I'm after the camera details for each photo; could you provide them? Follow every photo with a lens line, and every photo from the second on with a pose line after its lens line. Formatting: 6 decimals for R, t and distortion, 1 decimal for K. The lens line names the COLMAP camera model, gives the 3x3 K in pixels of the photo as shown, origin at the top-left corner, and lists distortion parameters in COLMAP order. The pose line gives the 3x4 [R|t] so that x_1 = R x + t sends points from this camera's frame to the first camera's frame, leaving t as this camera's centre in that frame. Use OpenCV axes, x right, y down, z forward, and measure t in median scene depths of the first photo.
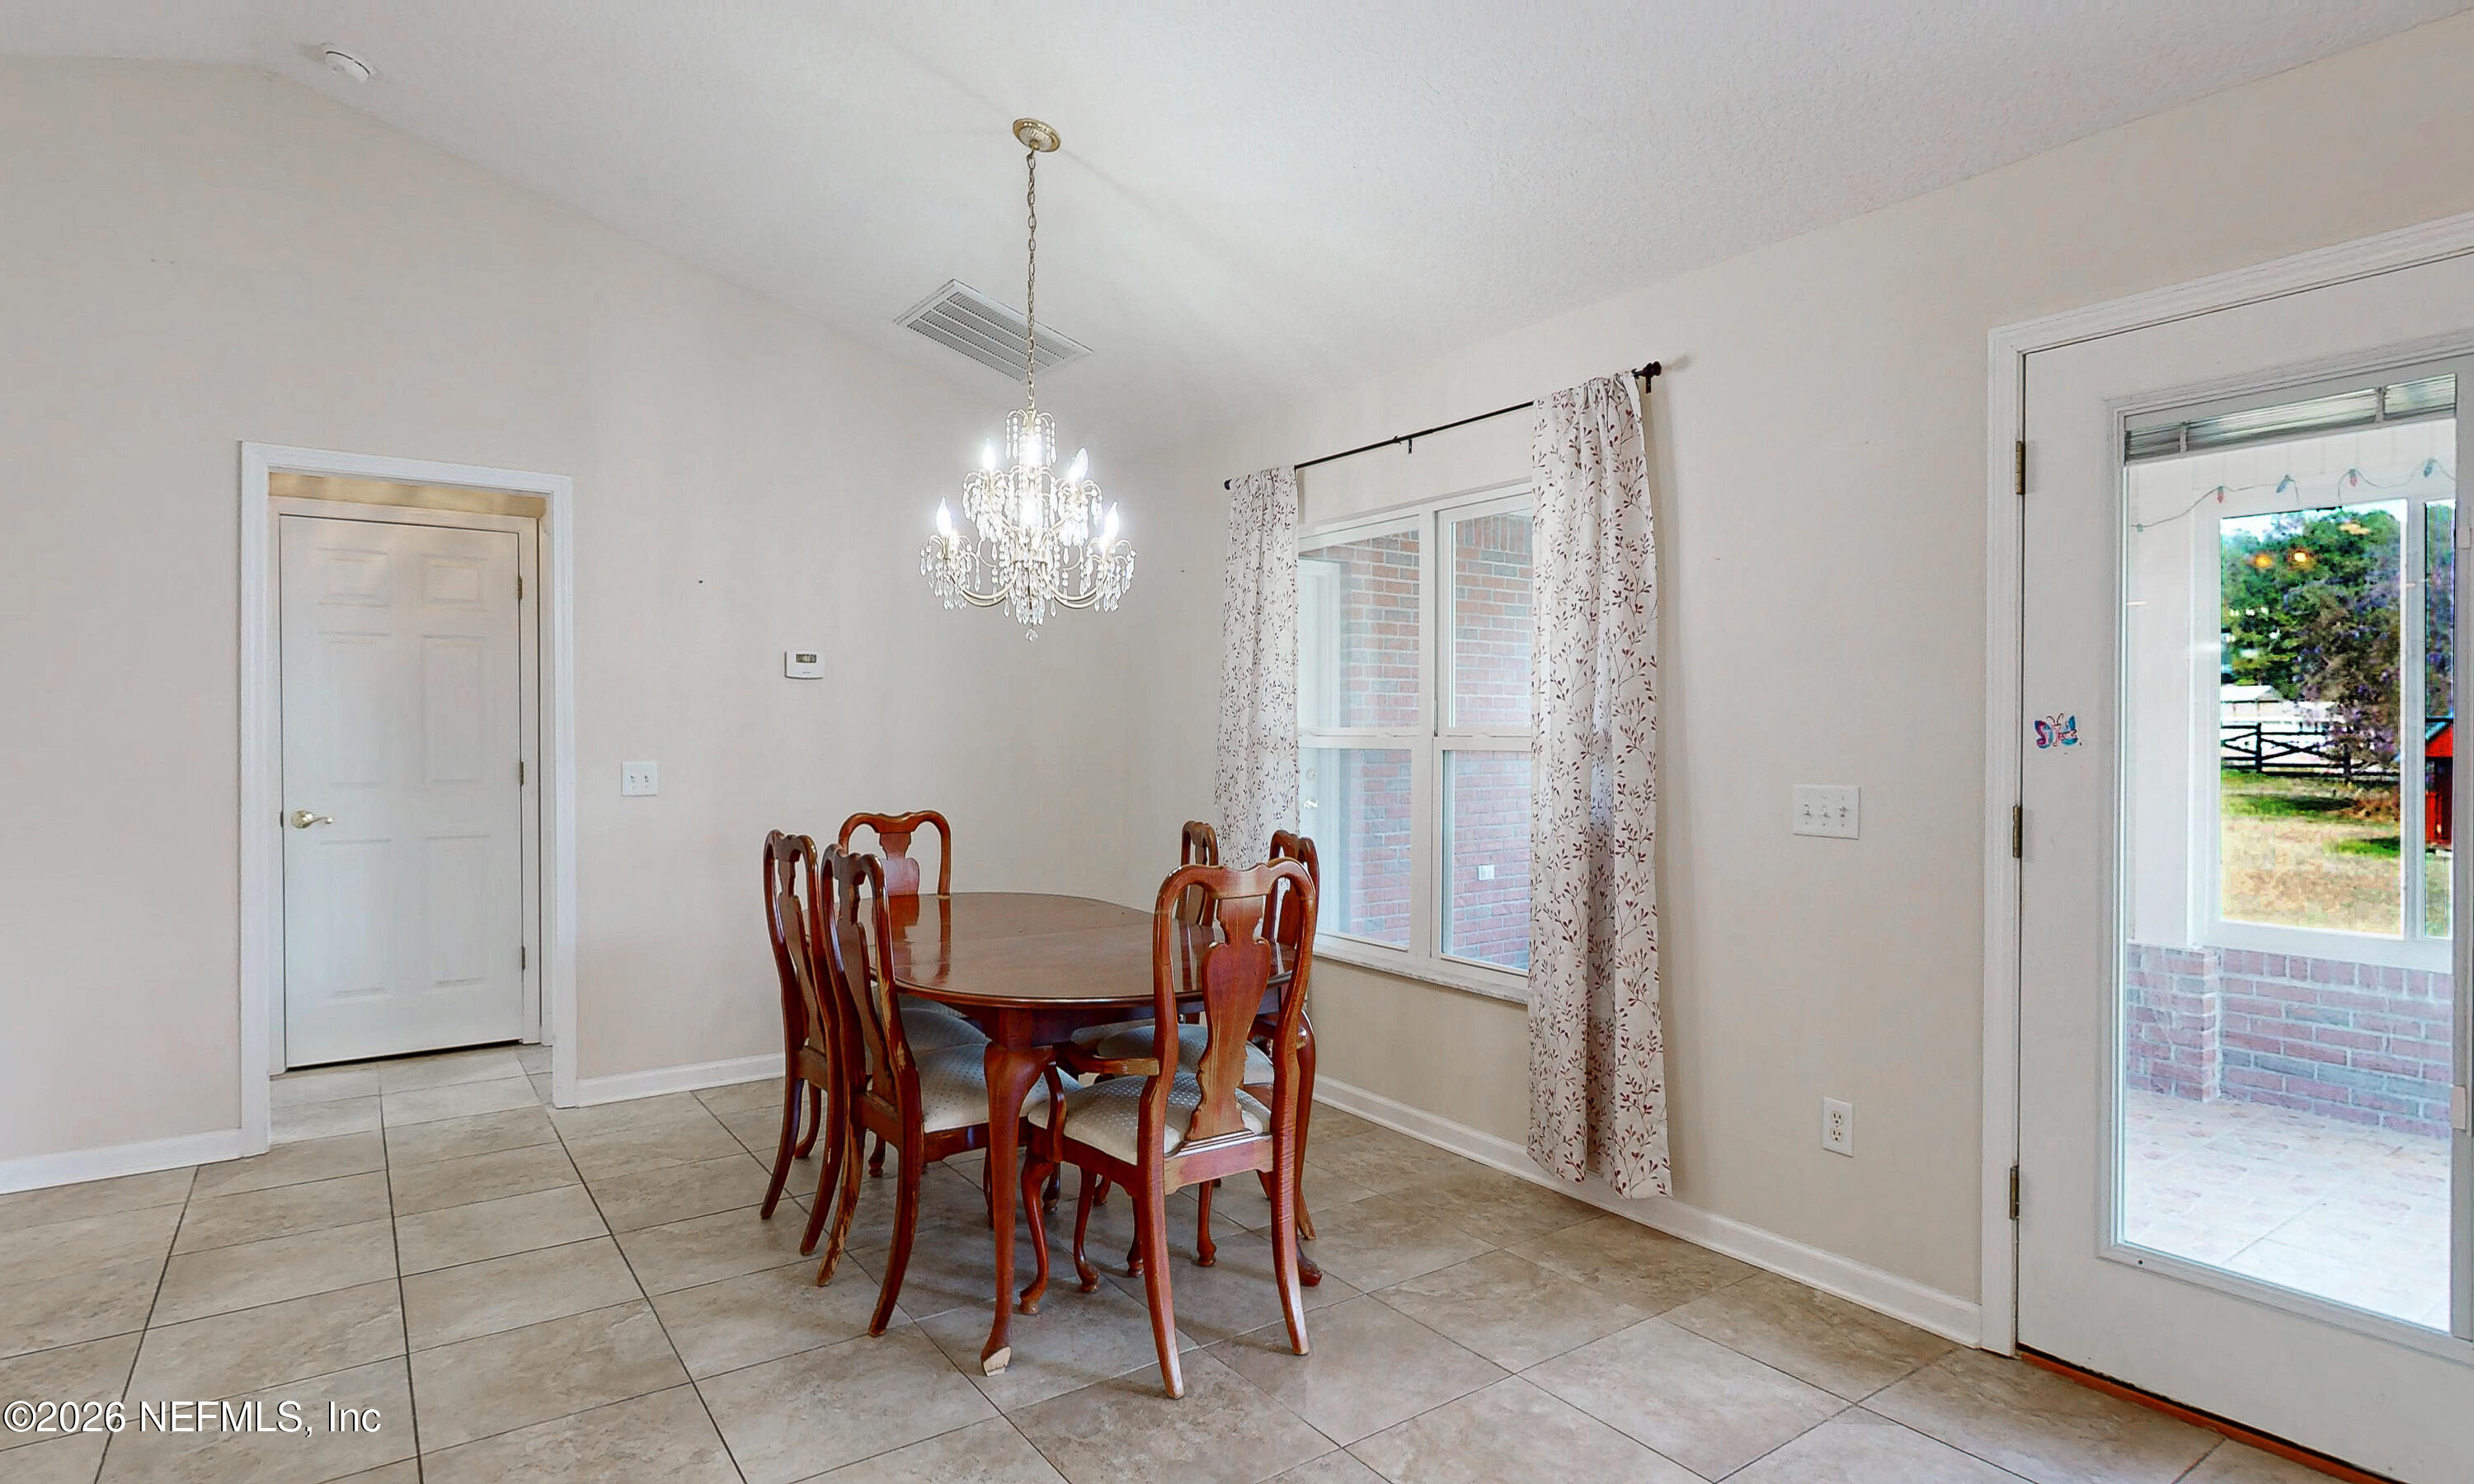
lens RADIAL K [[1246.0, 0, 1223.1], [0, 1246.0, 746.7], [0, 0, 1]] dist [-0.002179, 0.000112]
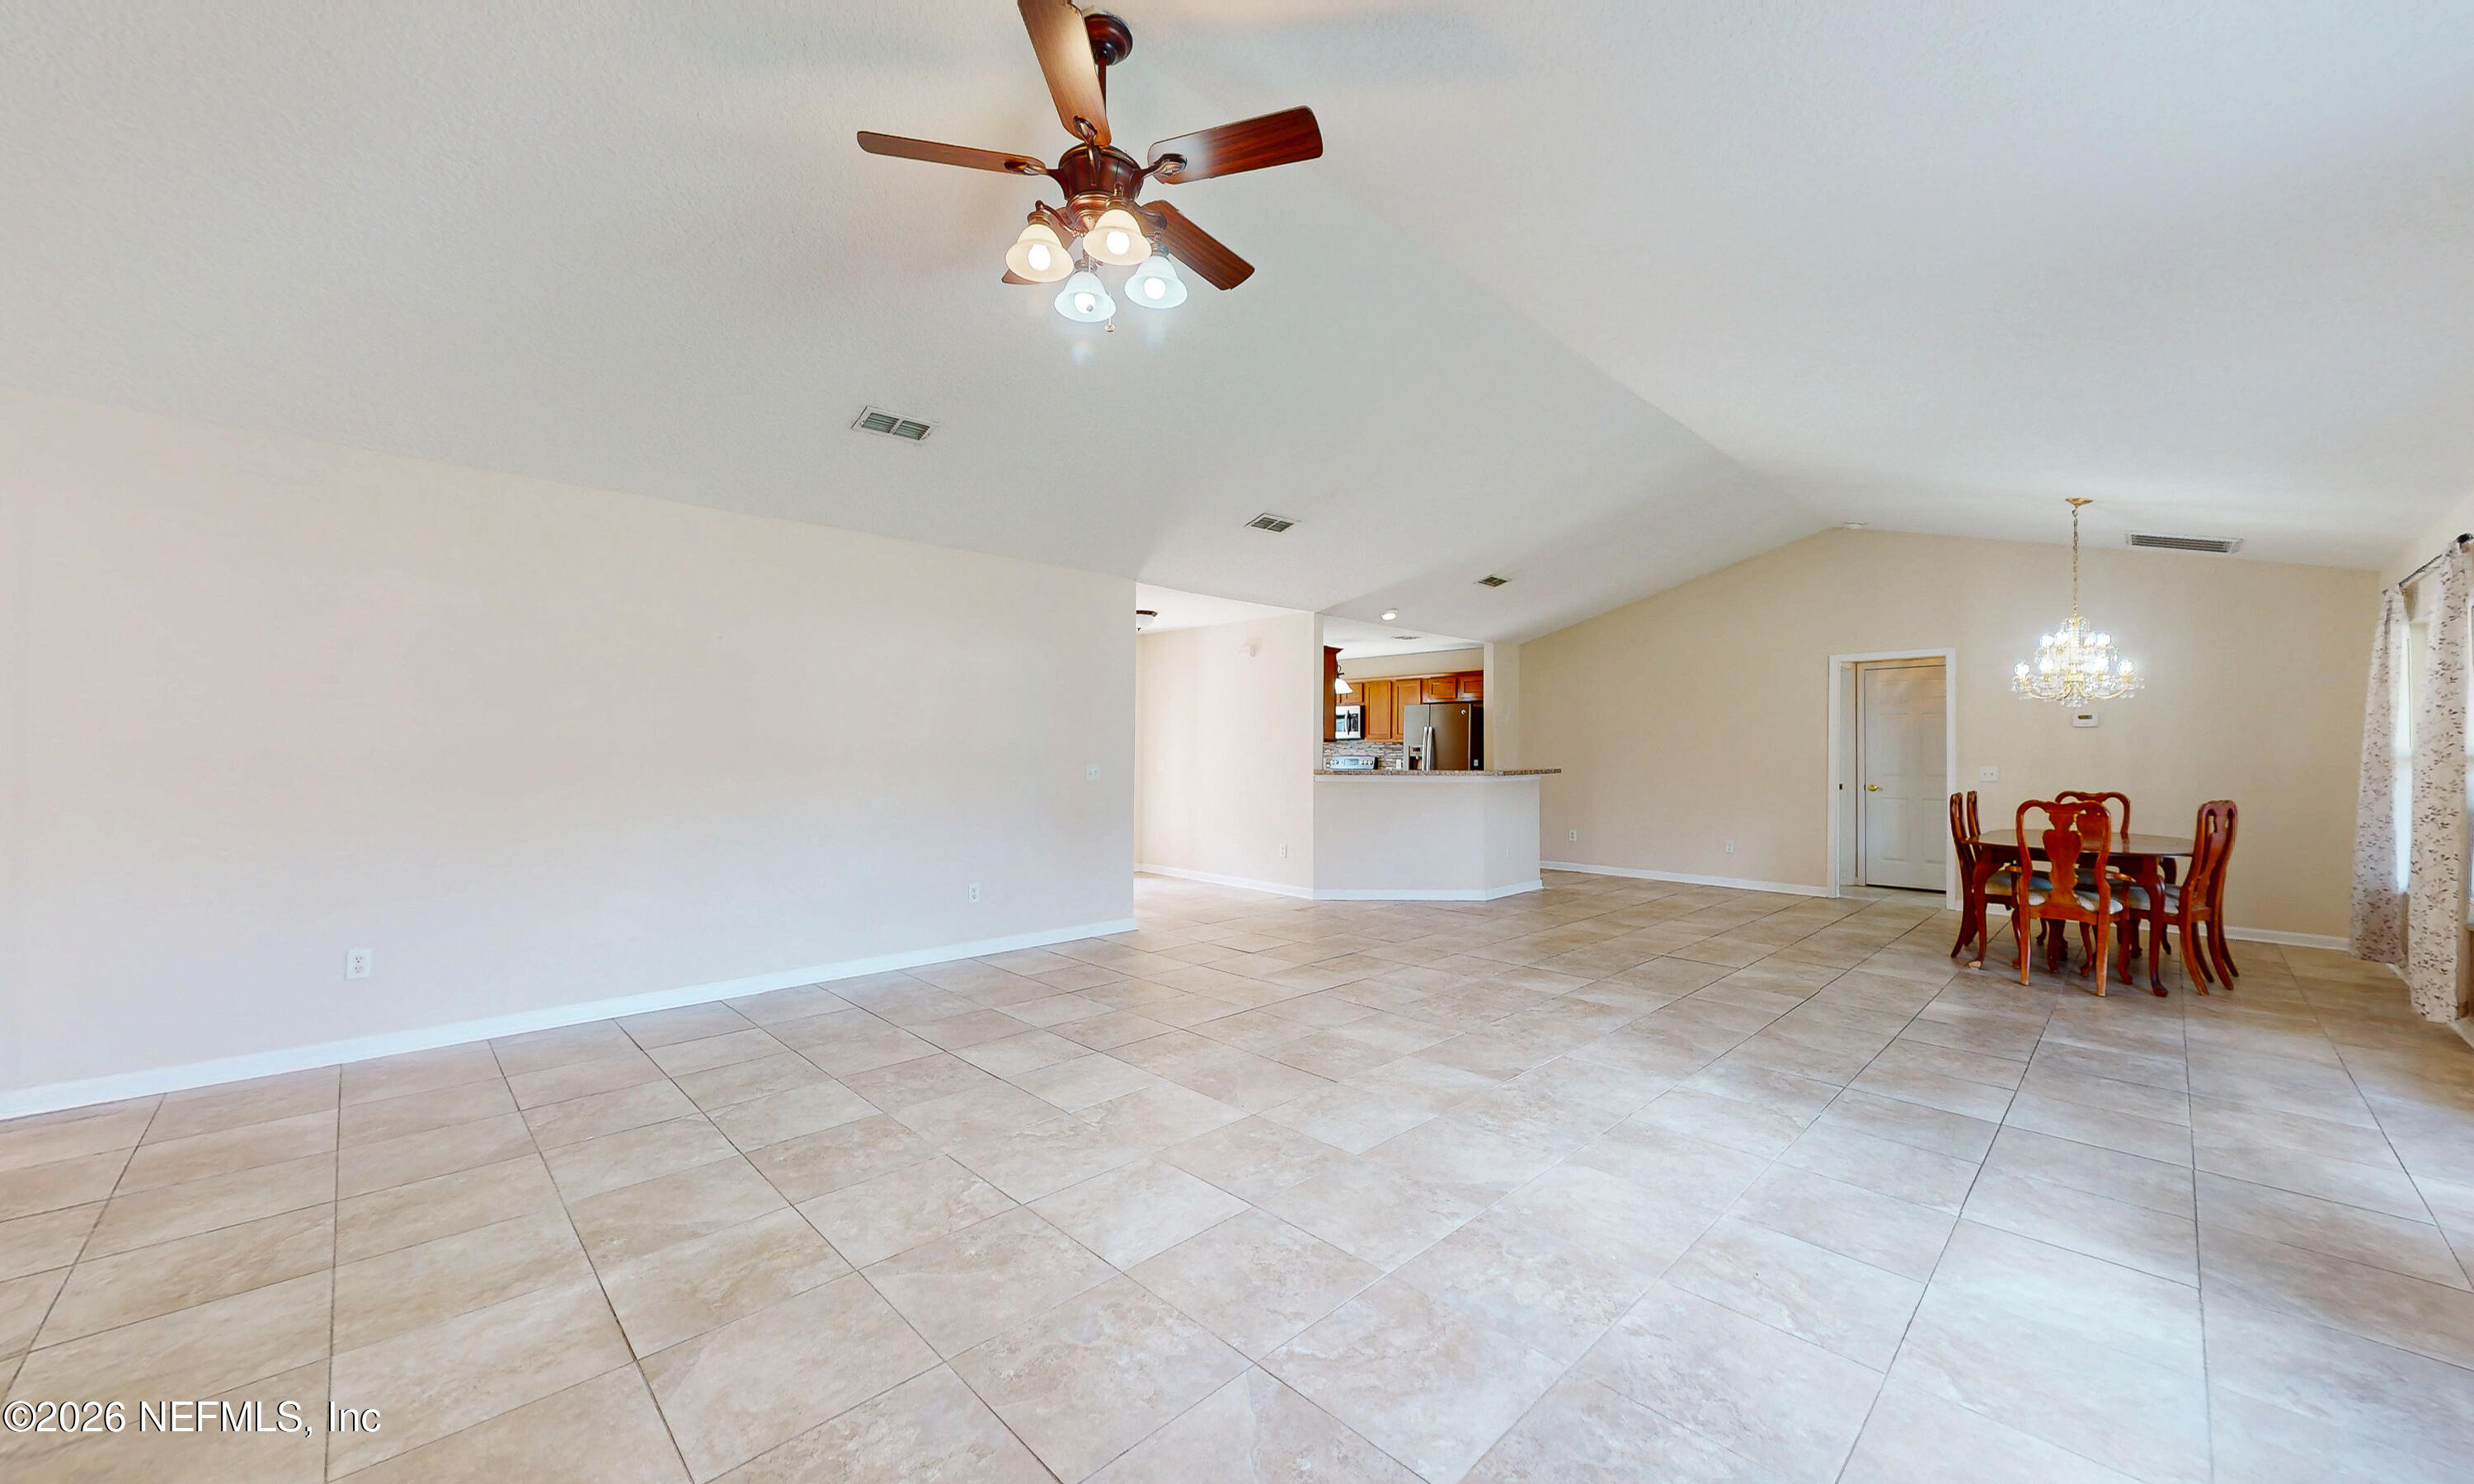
lens RADIAL K [[1032.4, 0, 1237.0], [0, 1032.4, 742.0], [0, 0, 1]] dist [0.010812, 0.000300]
pose [[0.178674, -0.010437, -0.983853, 1.453228], [-0.012135, 0.999844, -0.012811, 0.012441], [0.983834, 0.014228, 0.178519, -0.893724]]
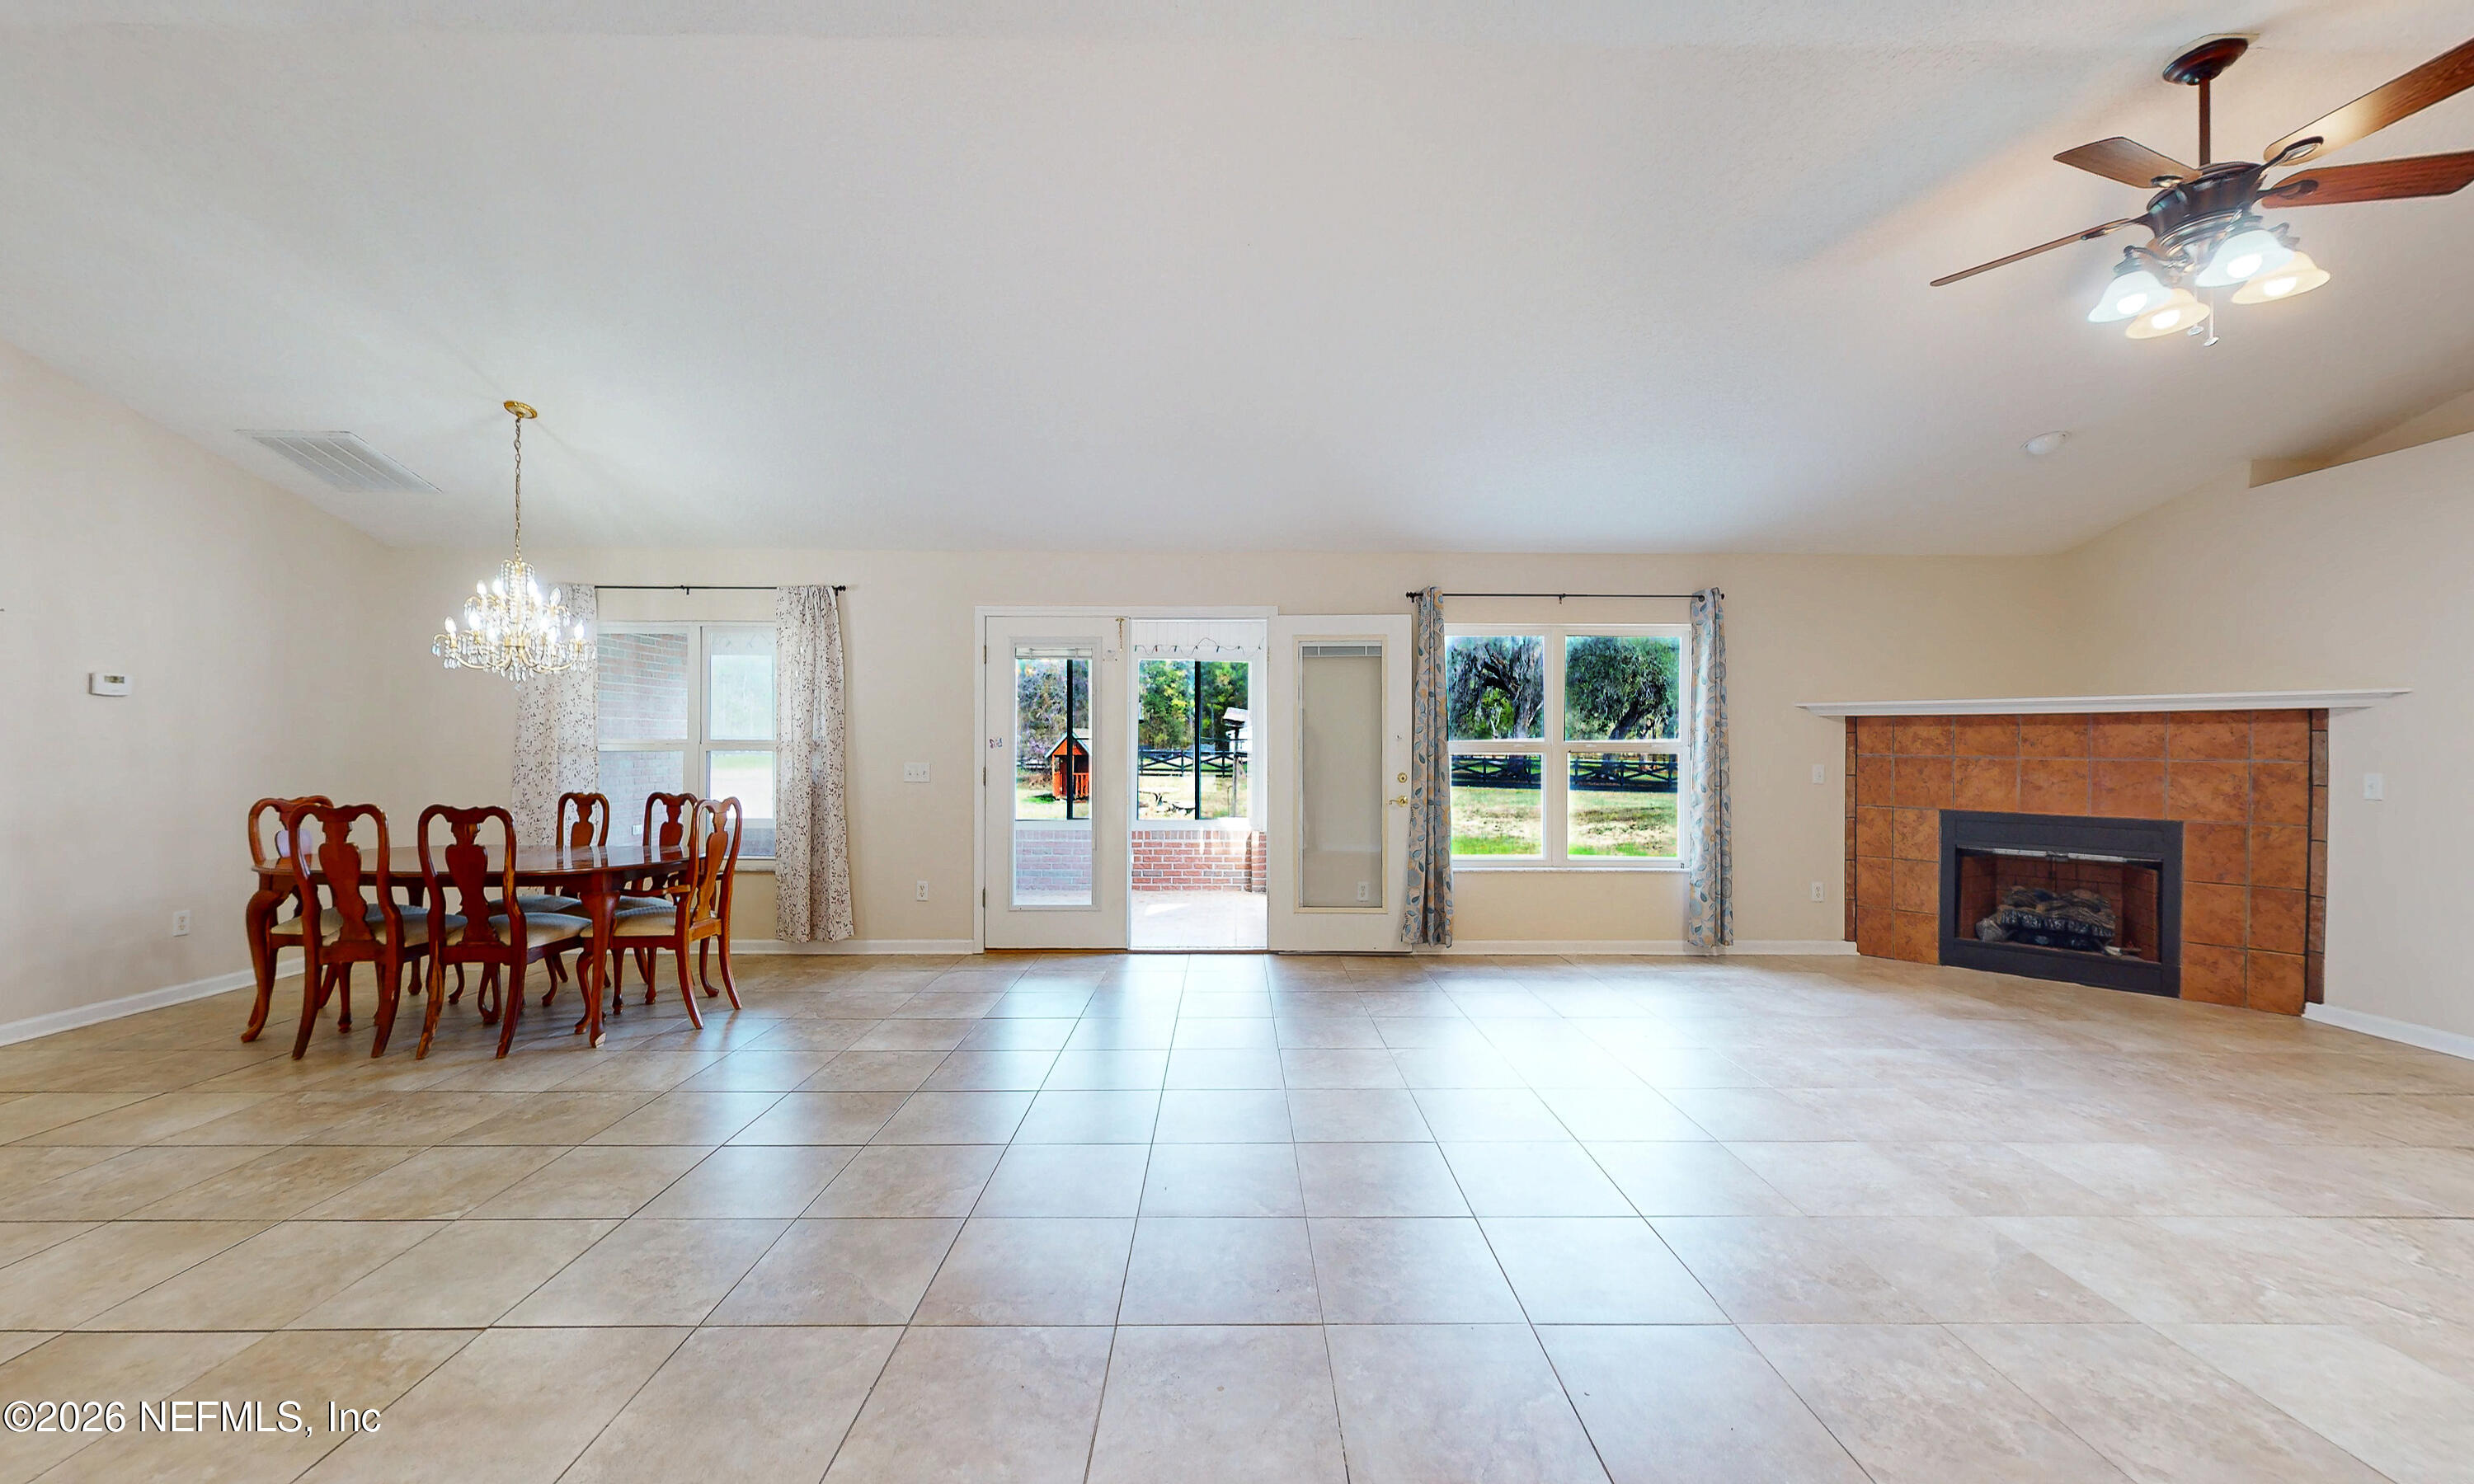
lens RADIAL K [[881.1, 0, 1260.1], [0, 881.1, 747.9], [0, 0, 1]] dist [0.001868, 0.000075]
pose [[0.548158, -0.004224, 0.836364, -0.617539], [0.004346, 0.999988, 0.002202, -0.001221], [-0.836364, 0.002427, 0.548170, -0.573904]]
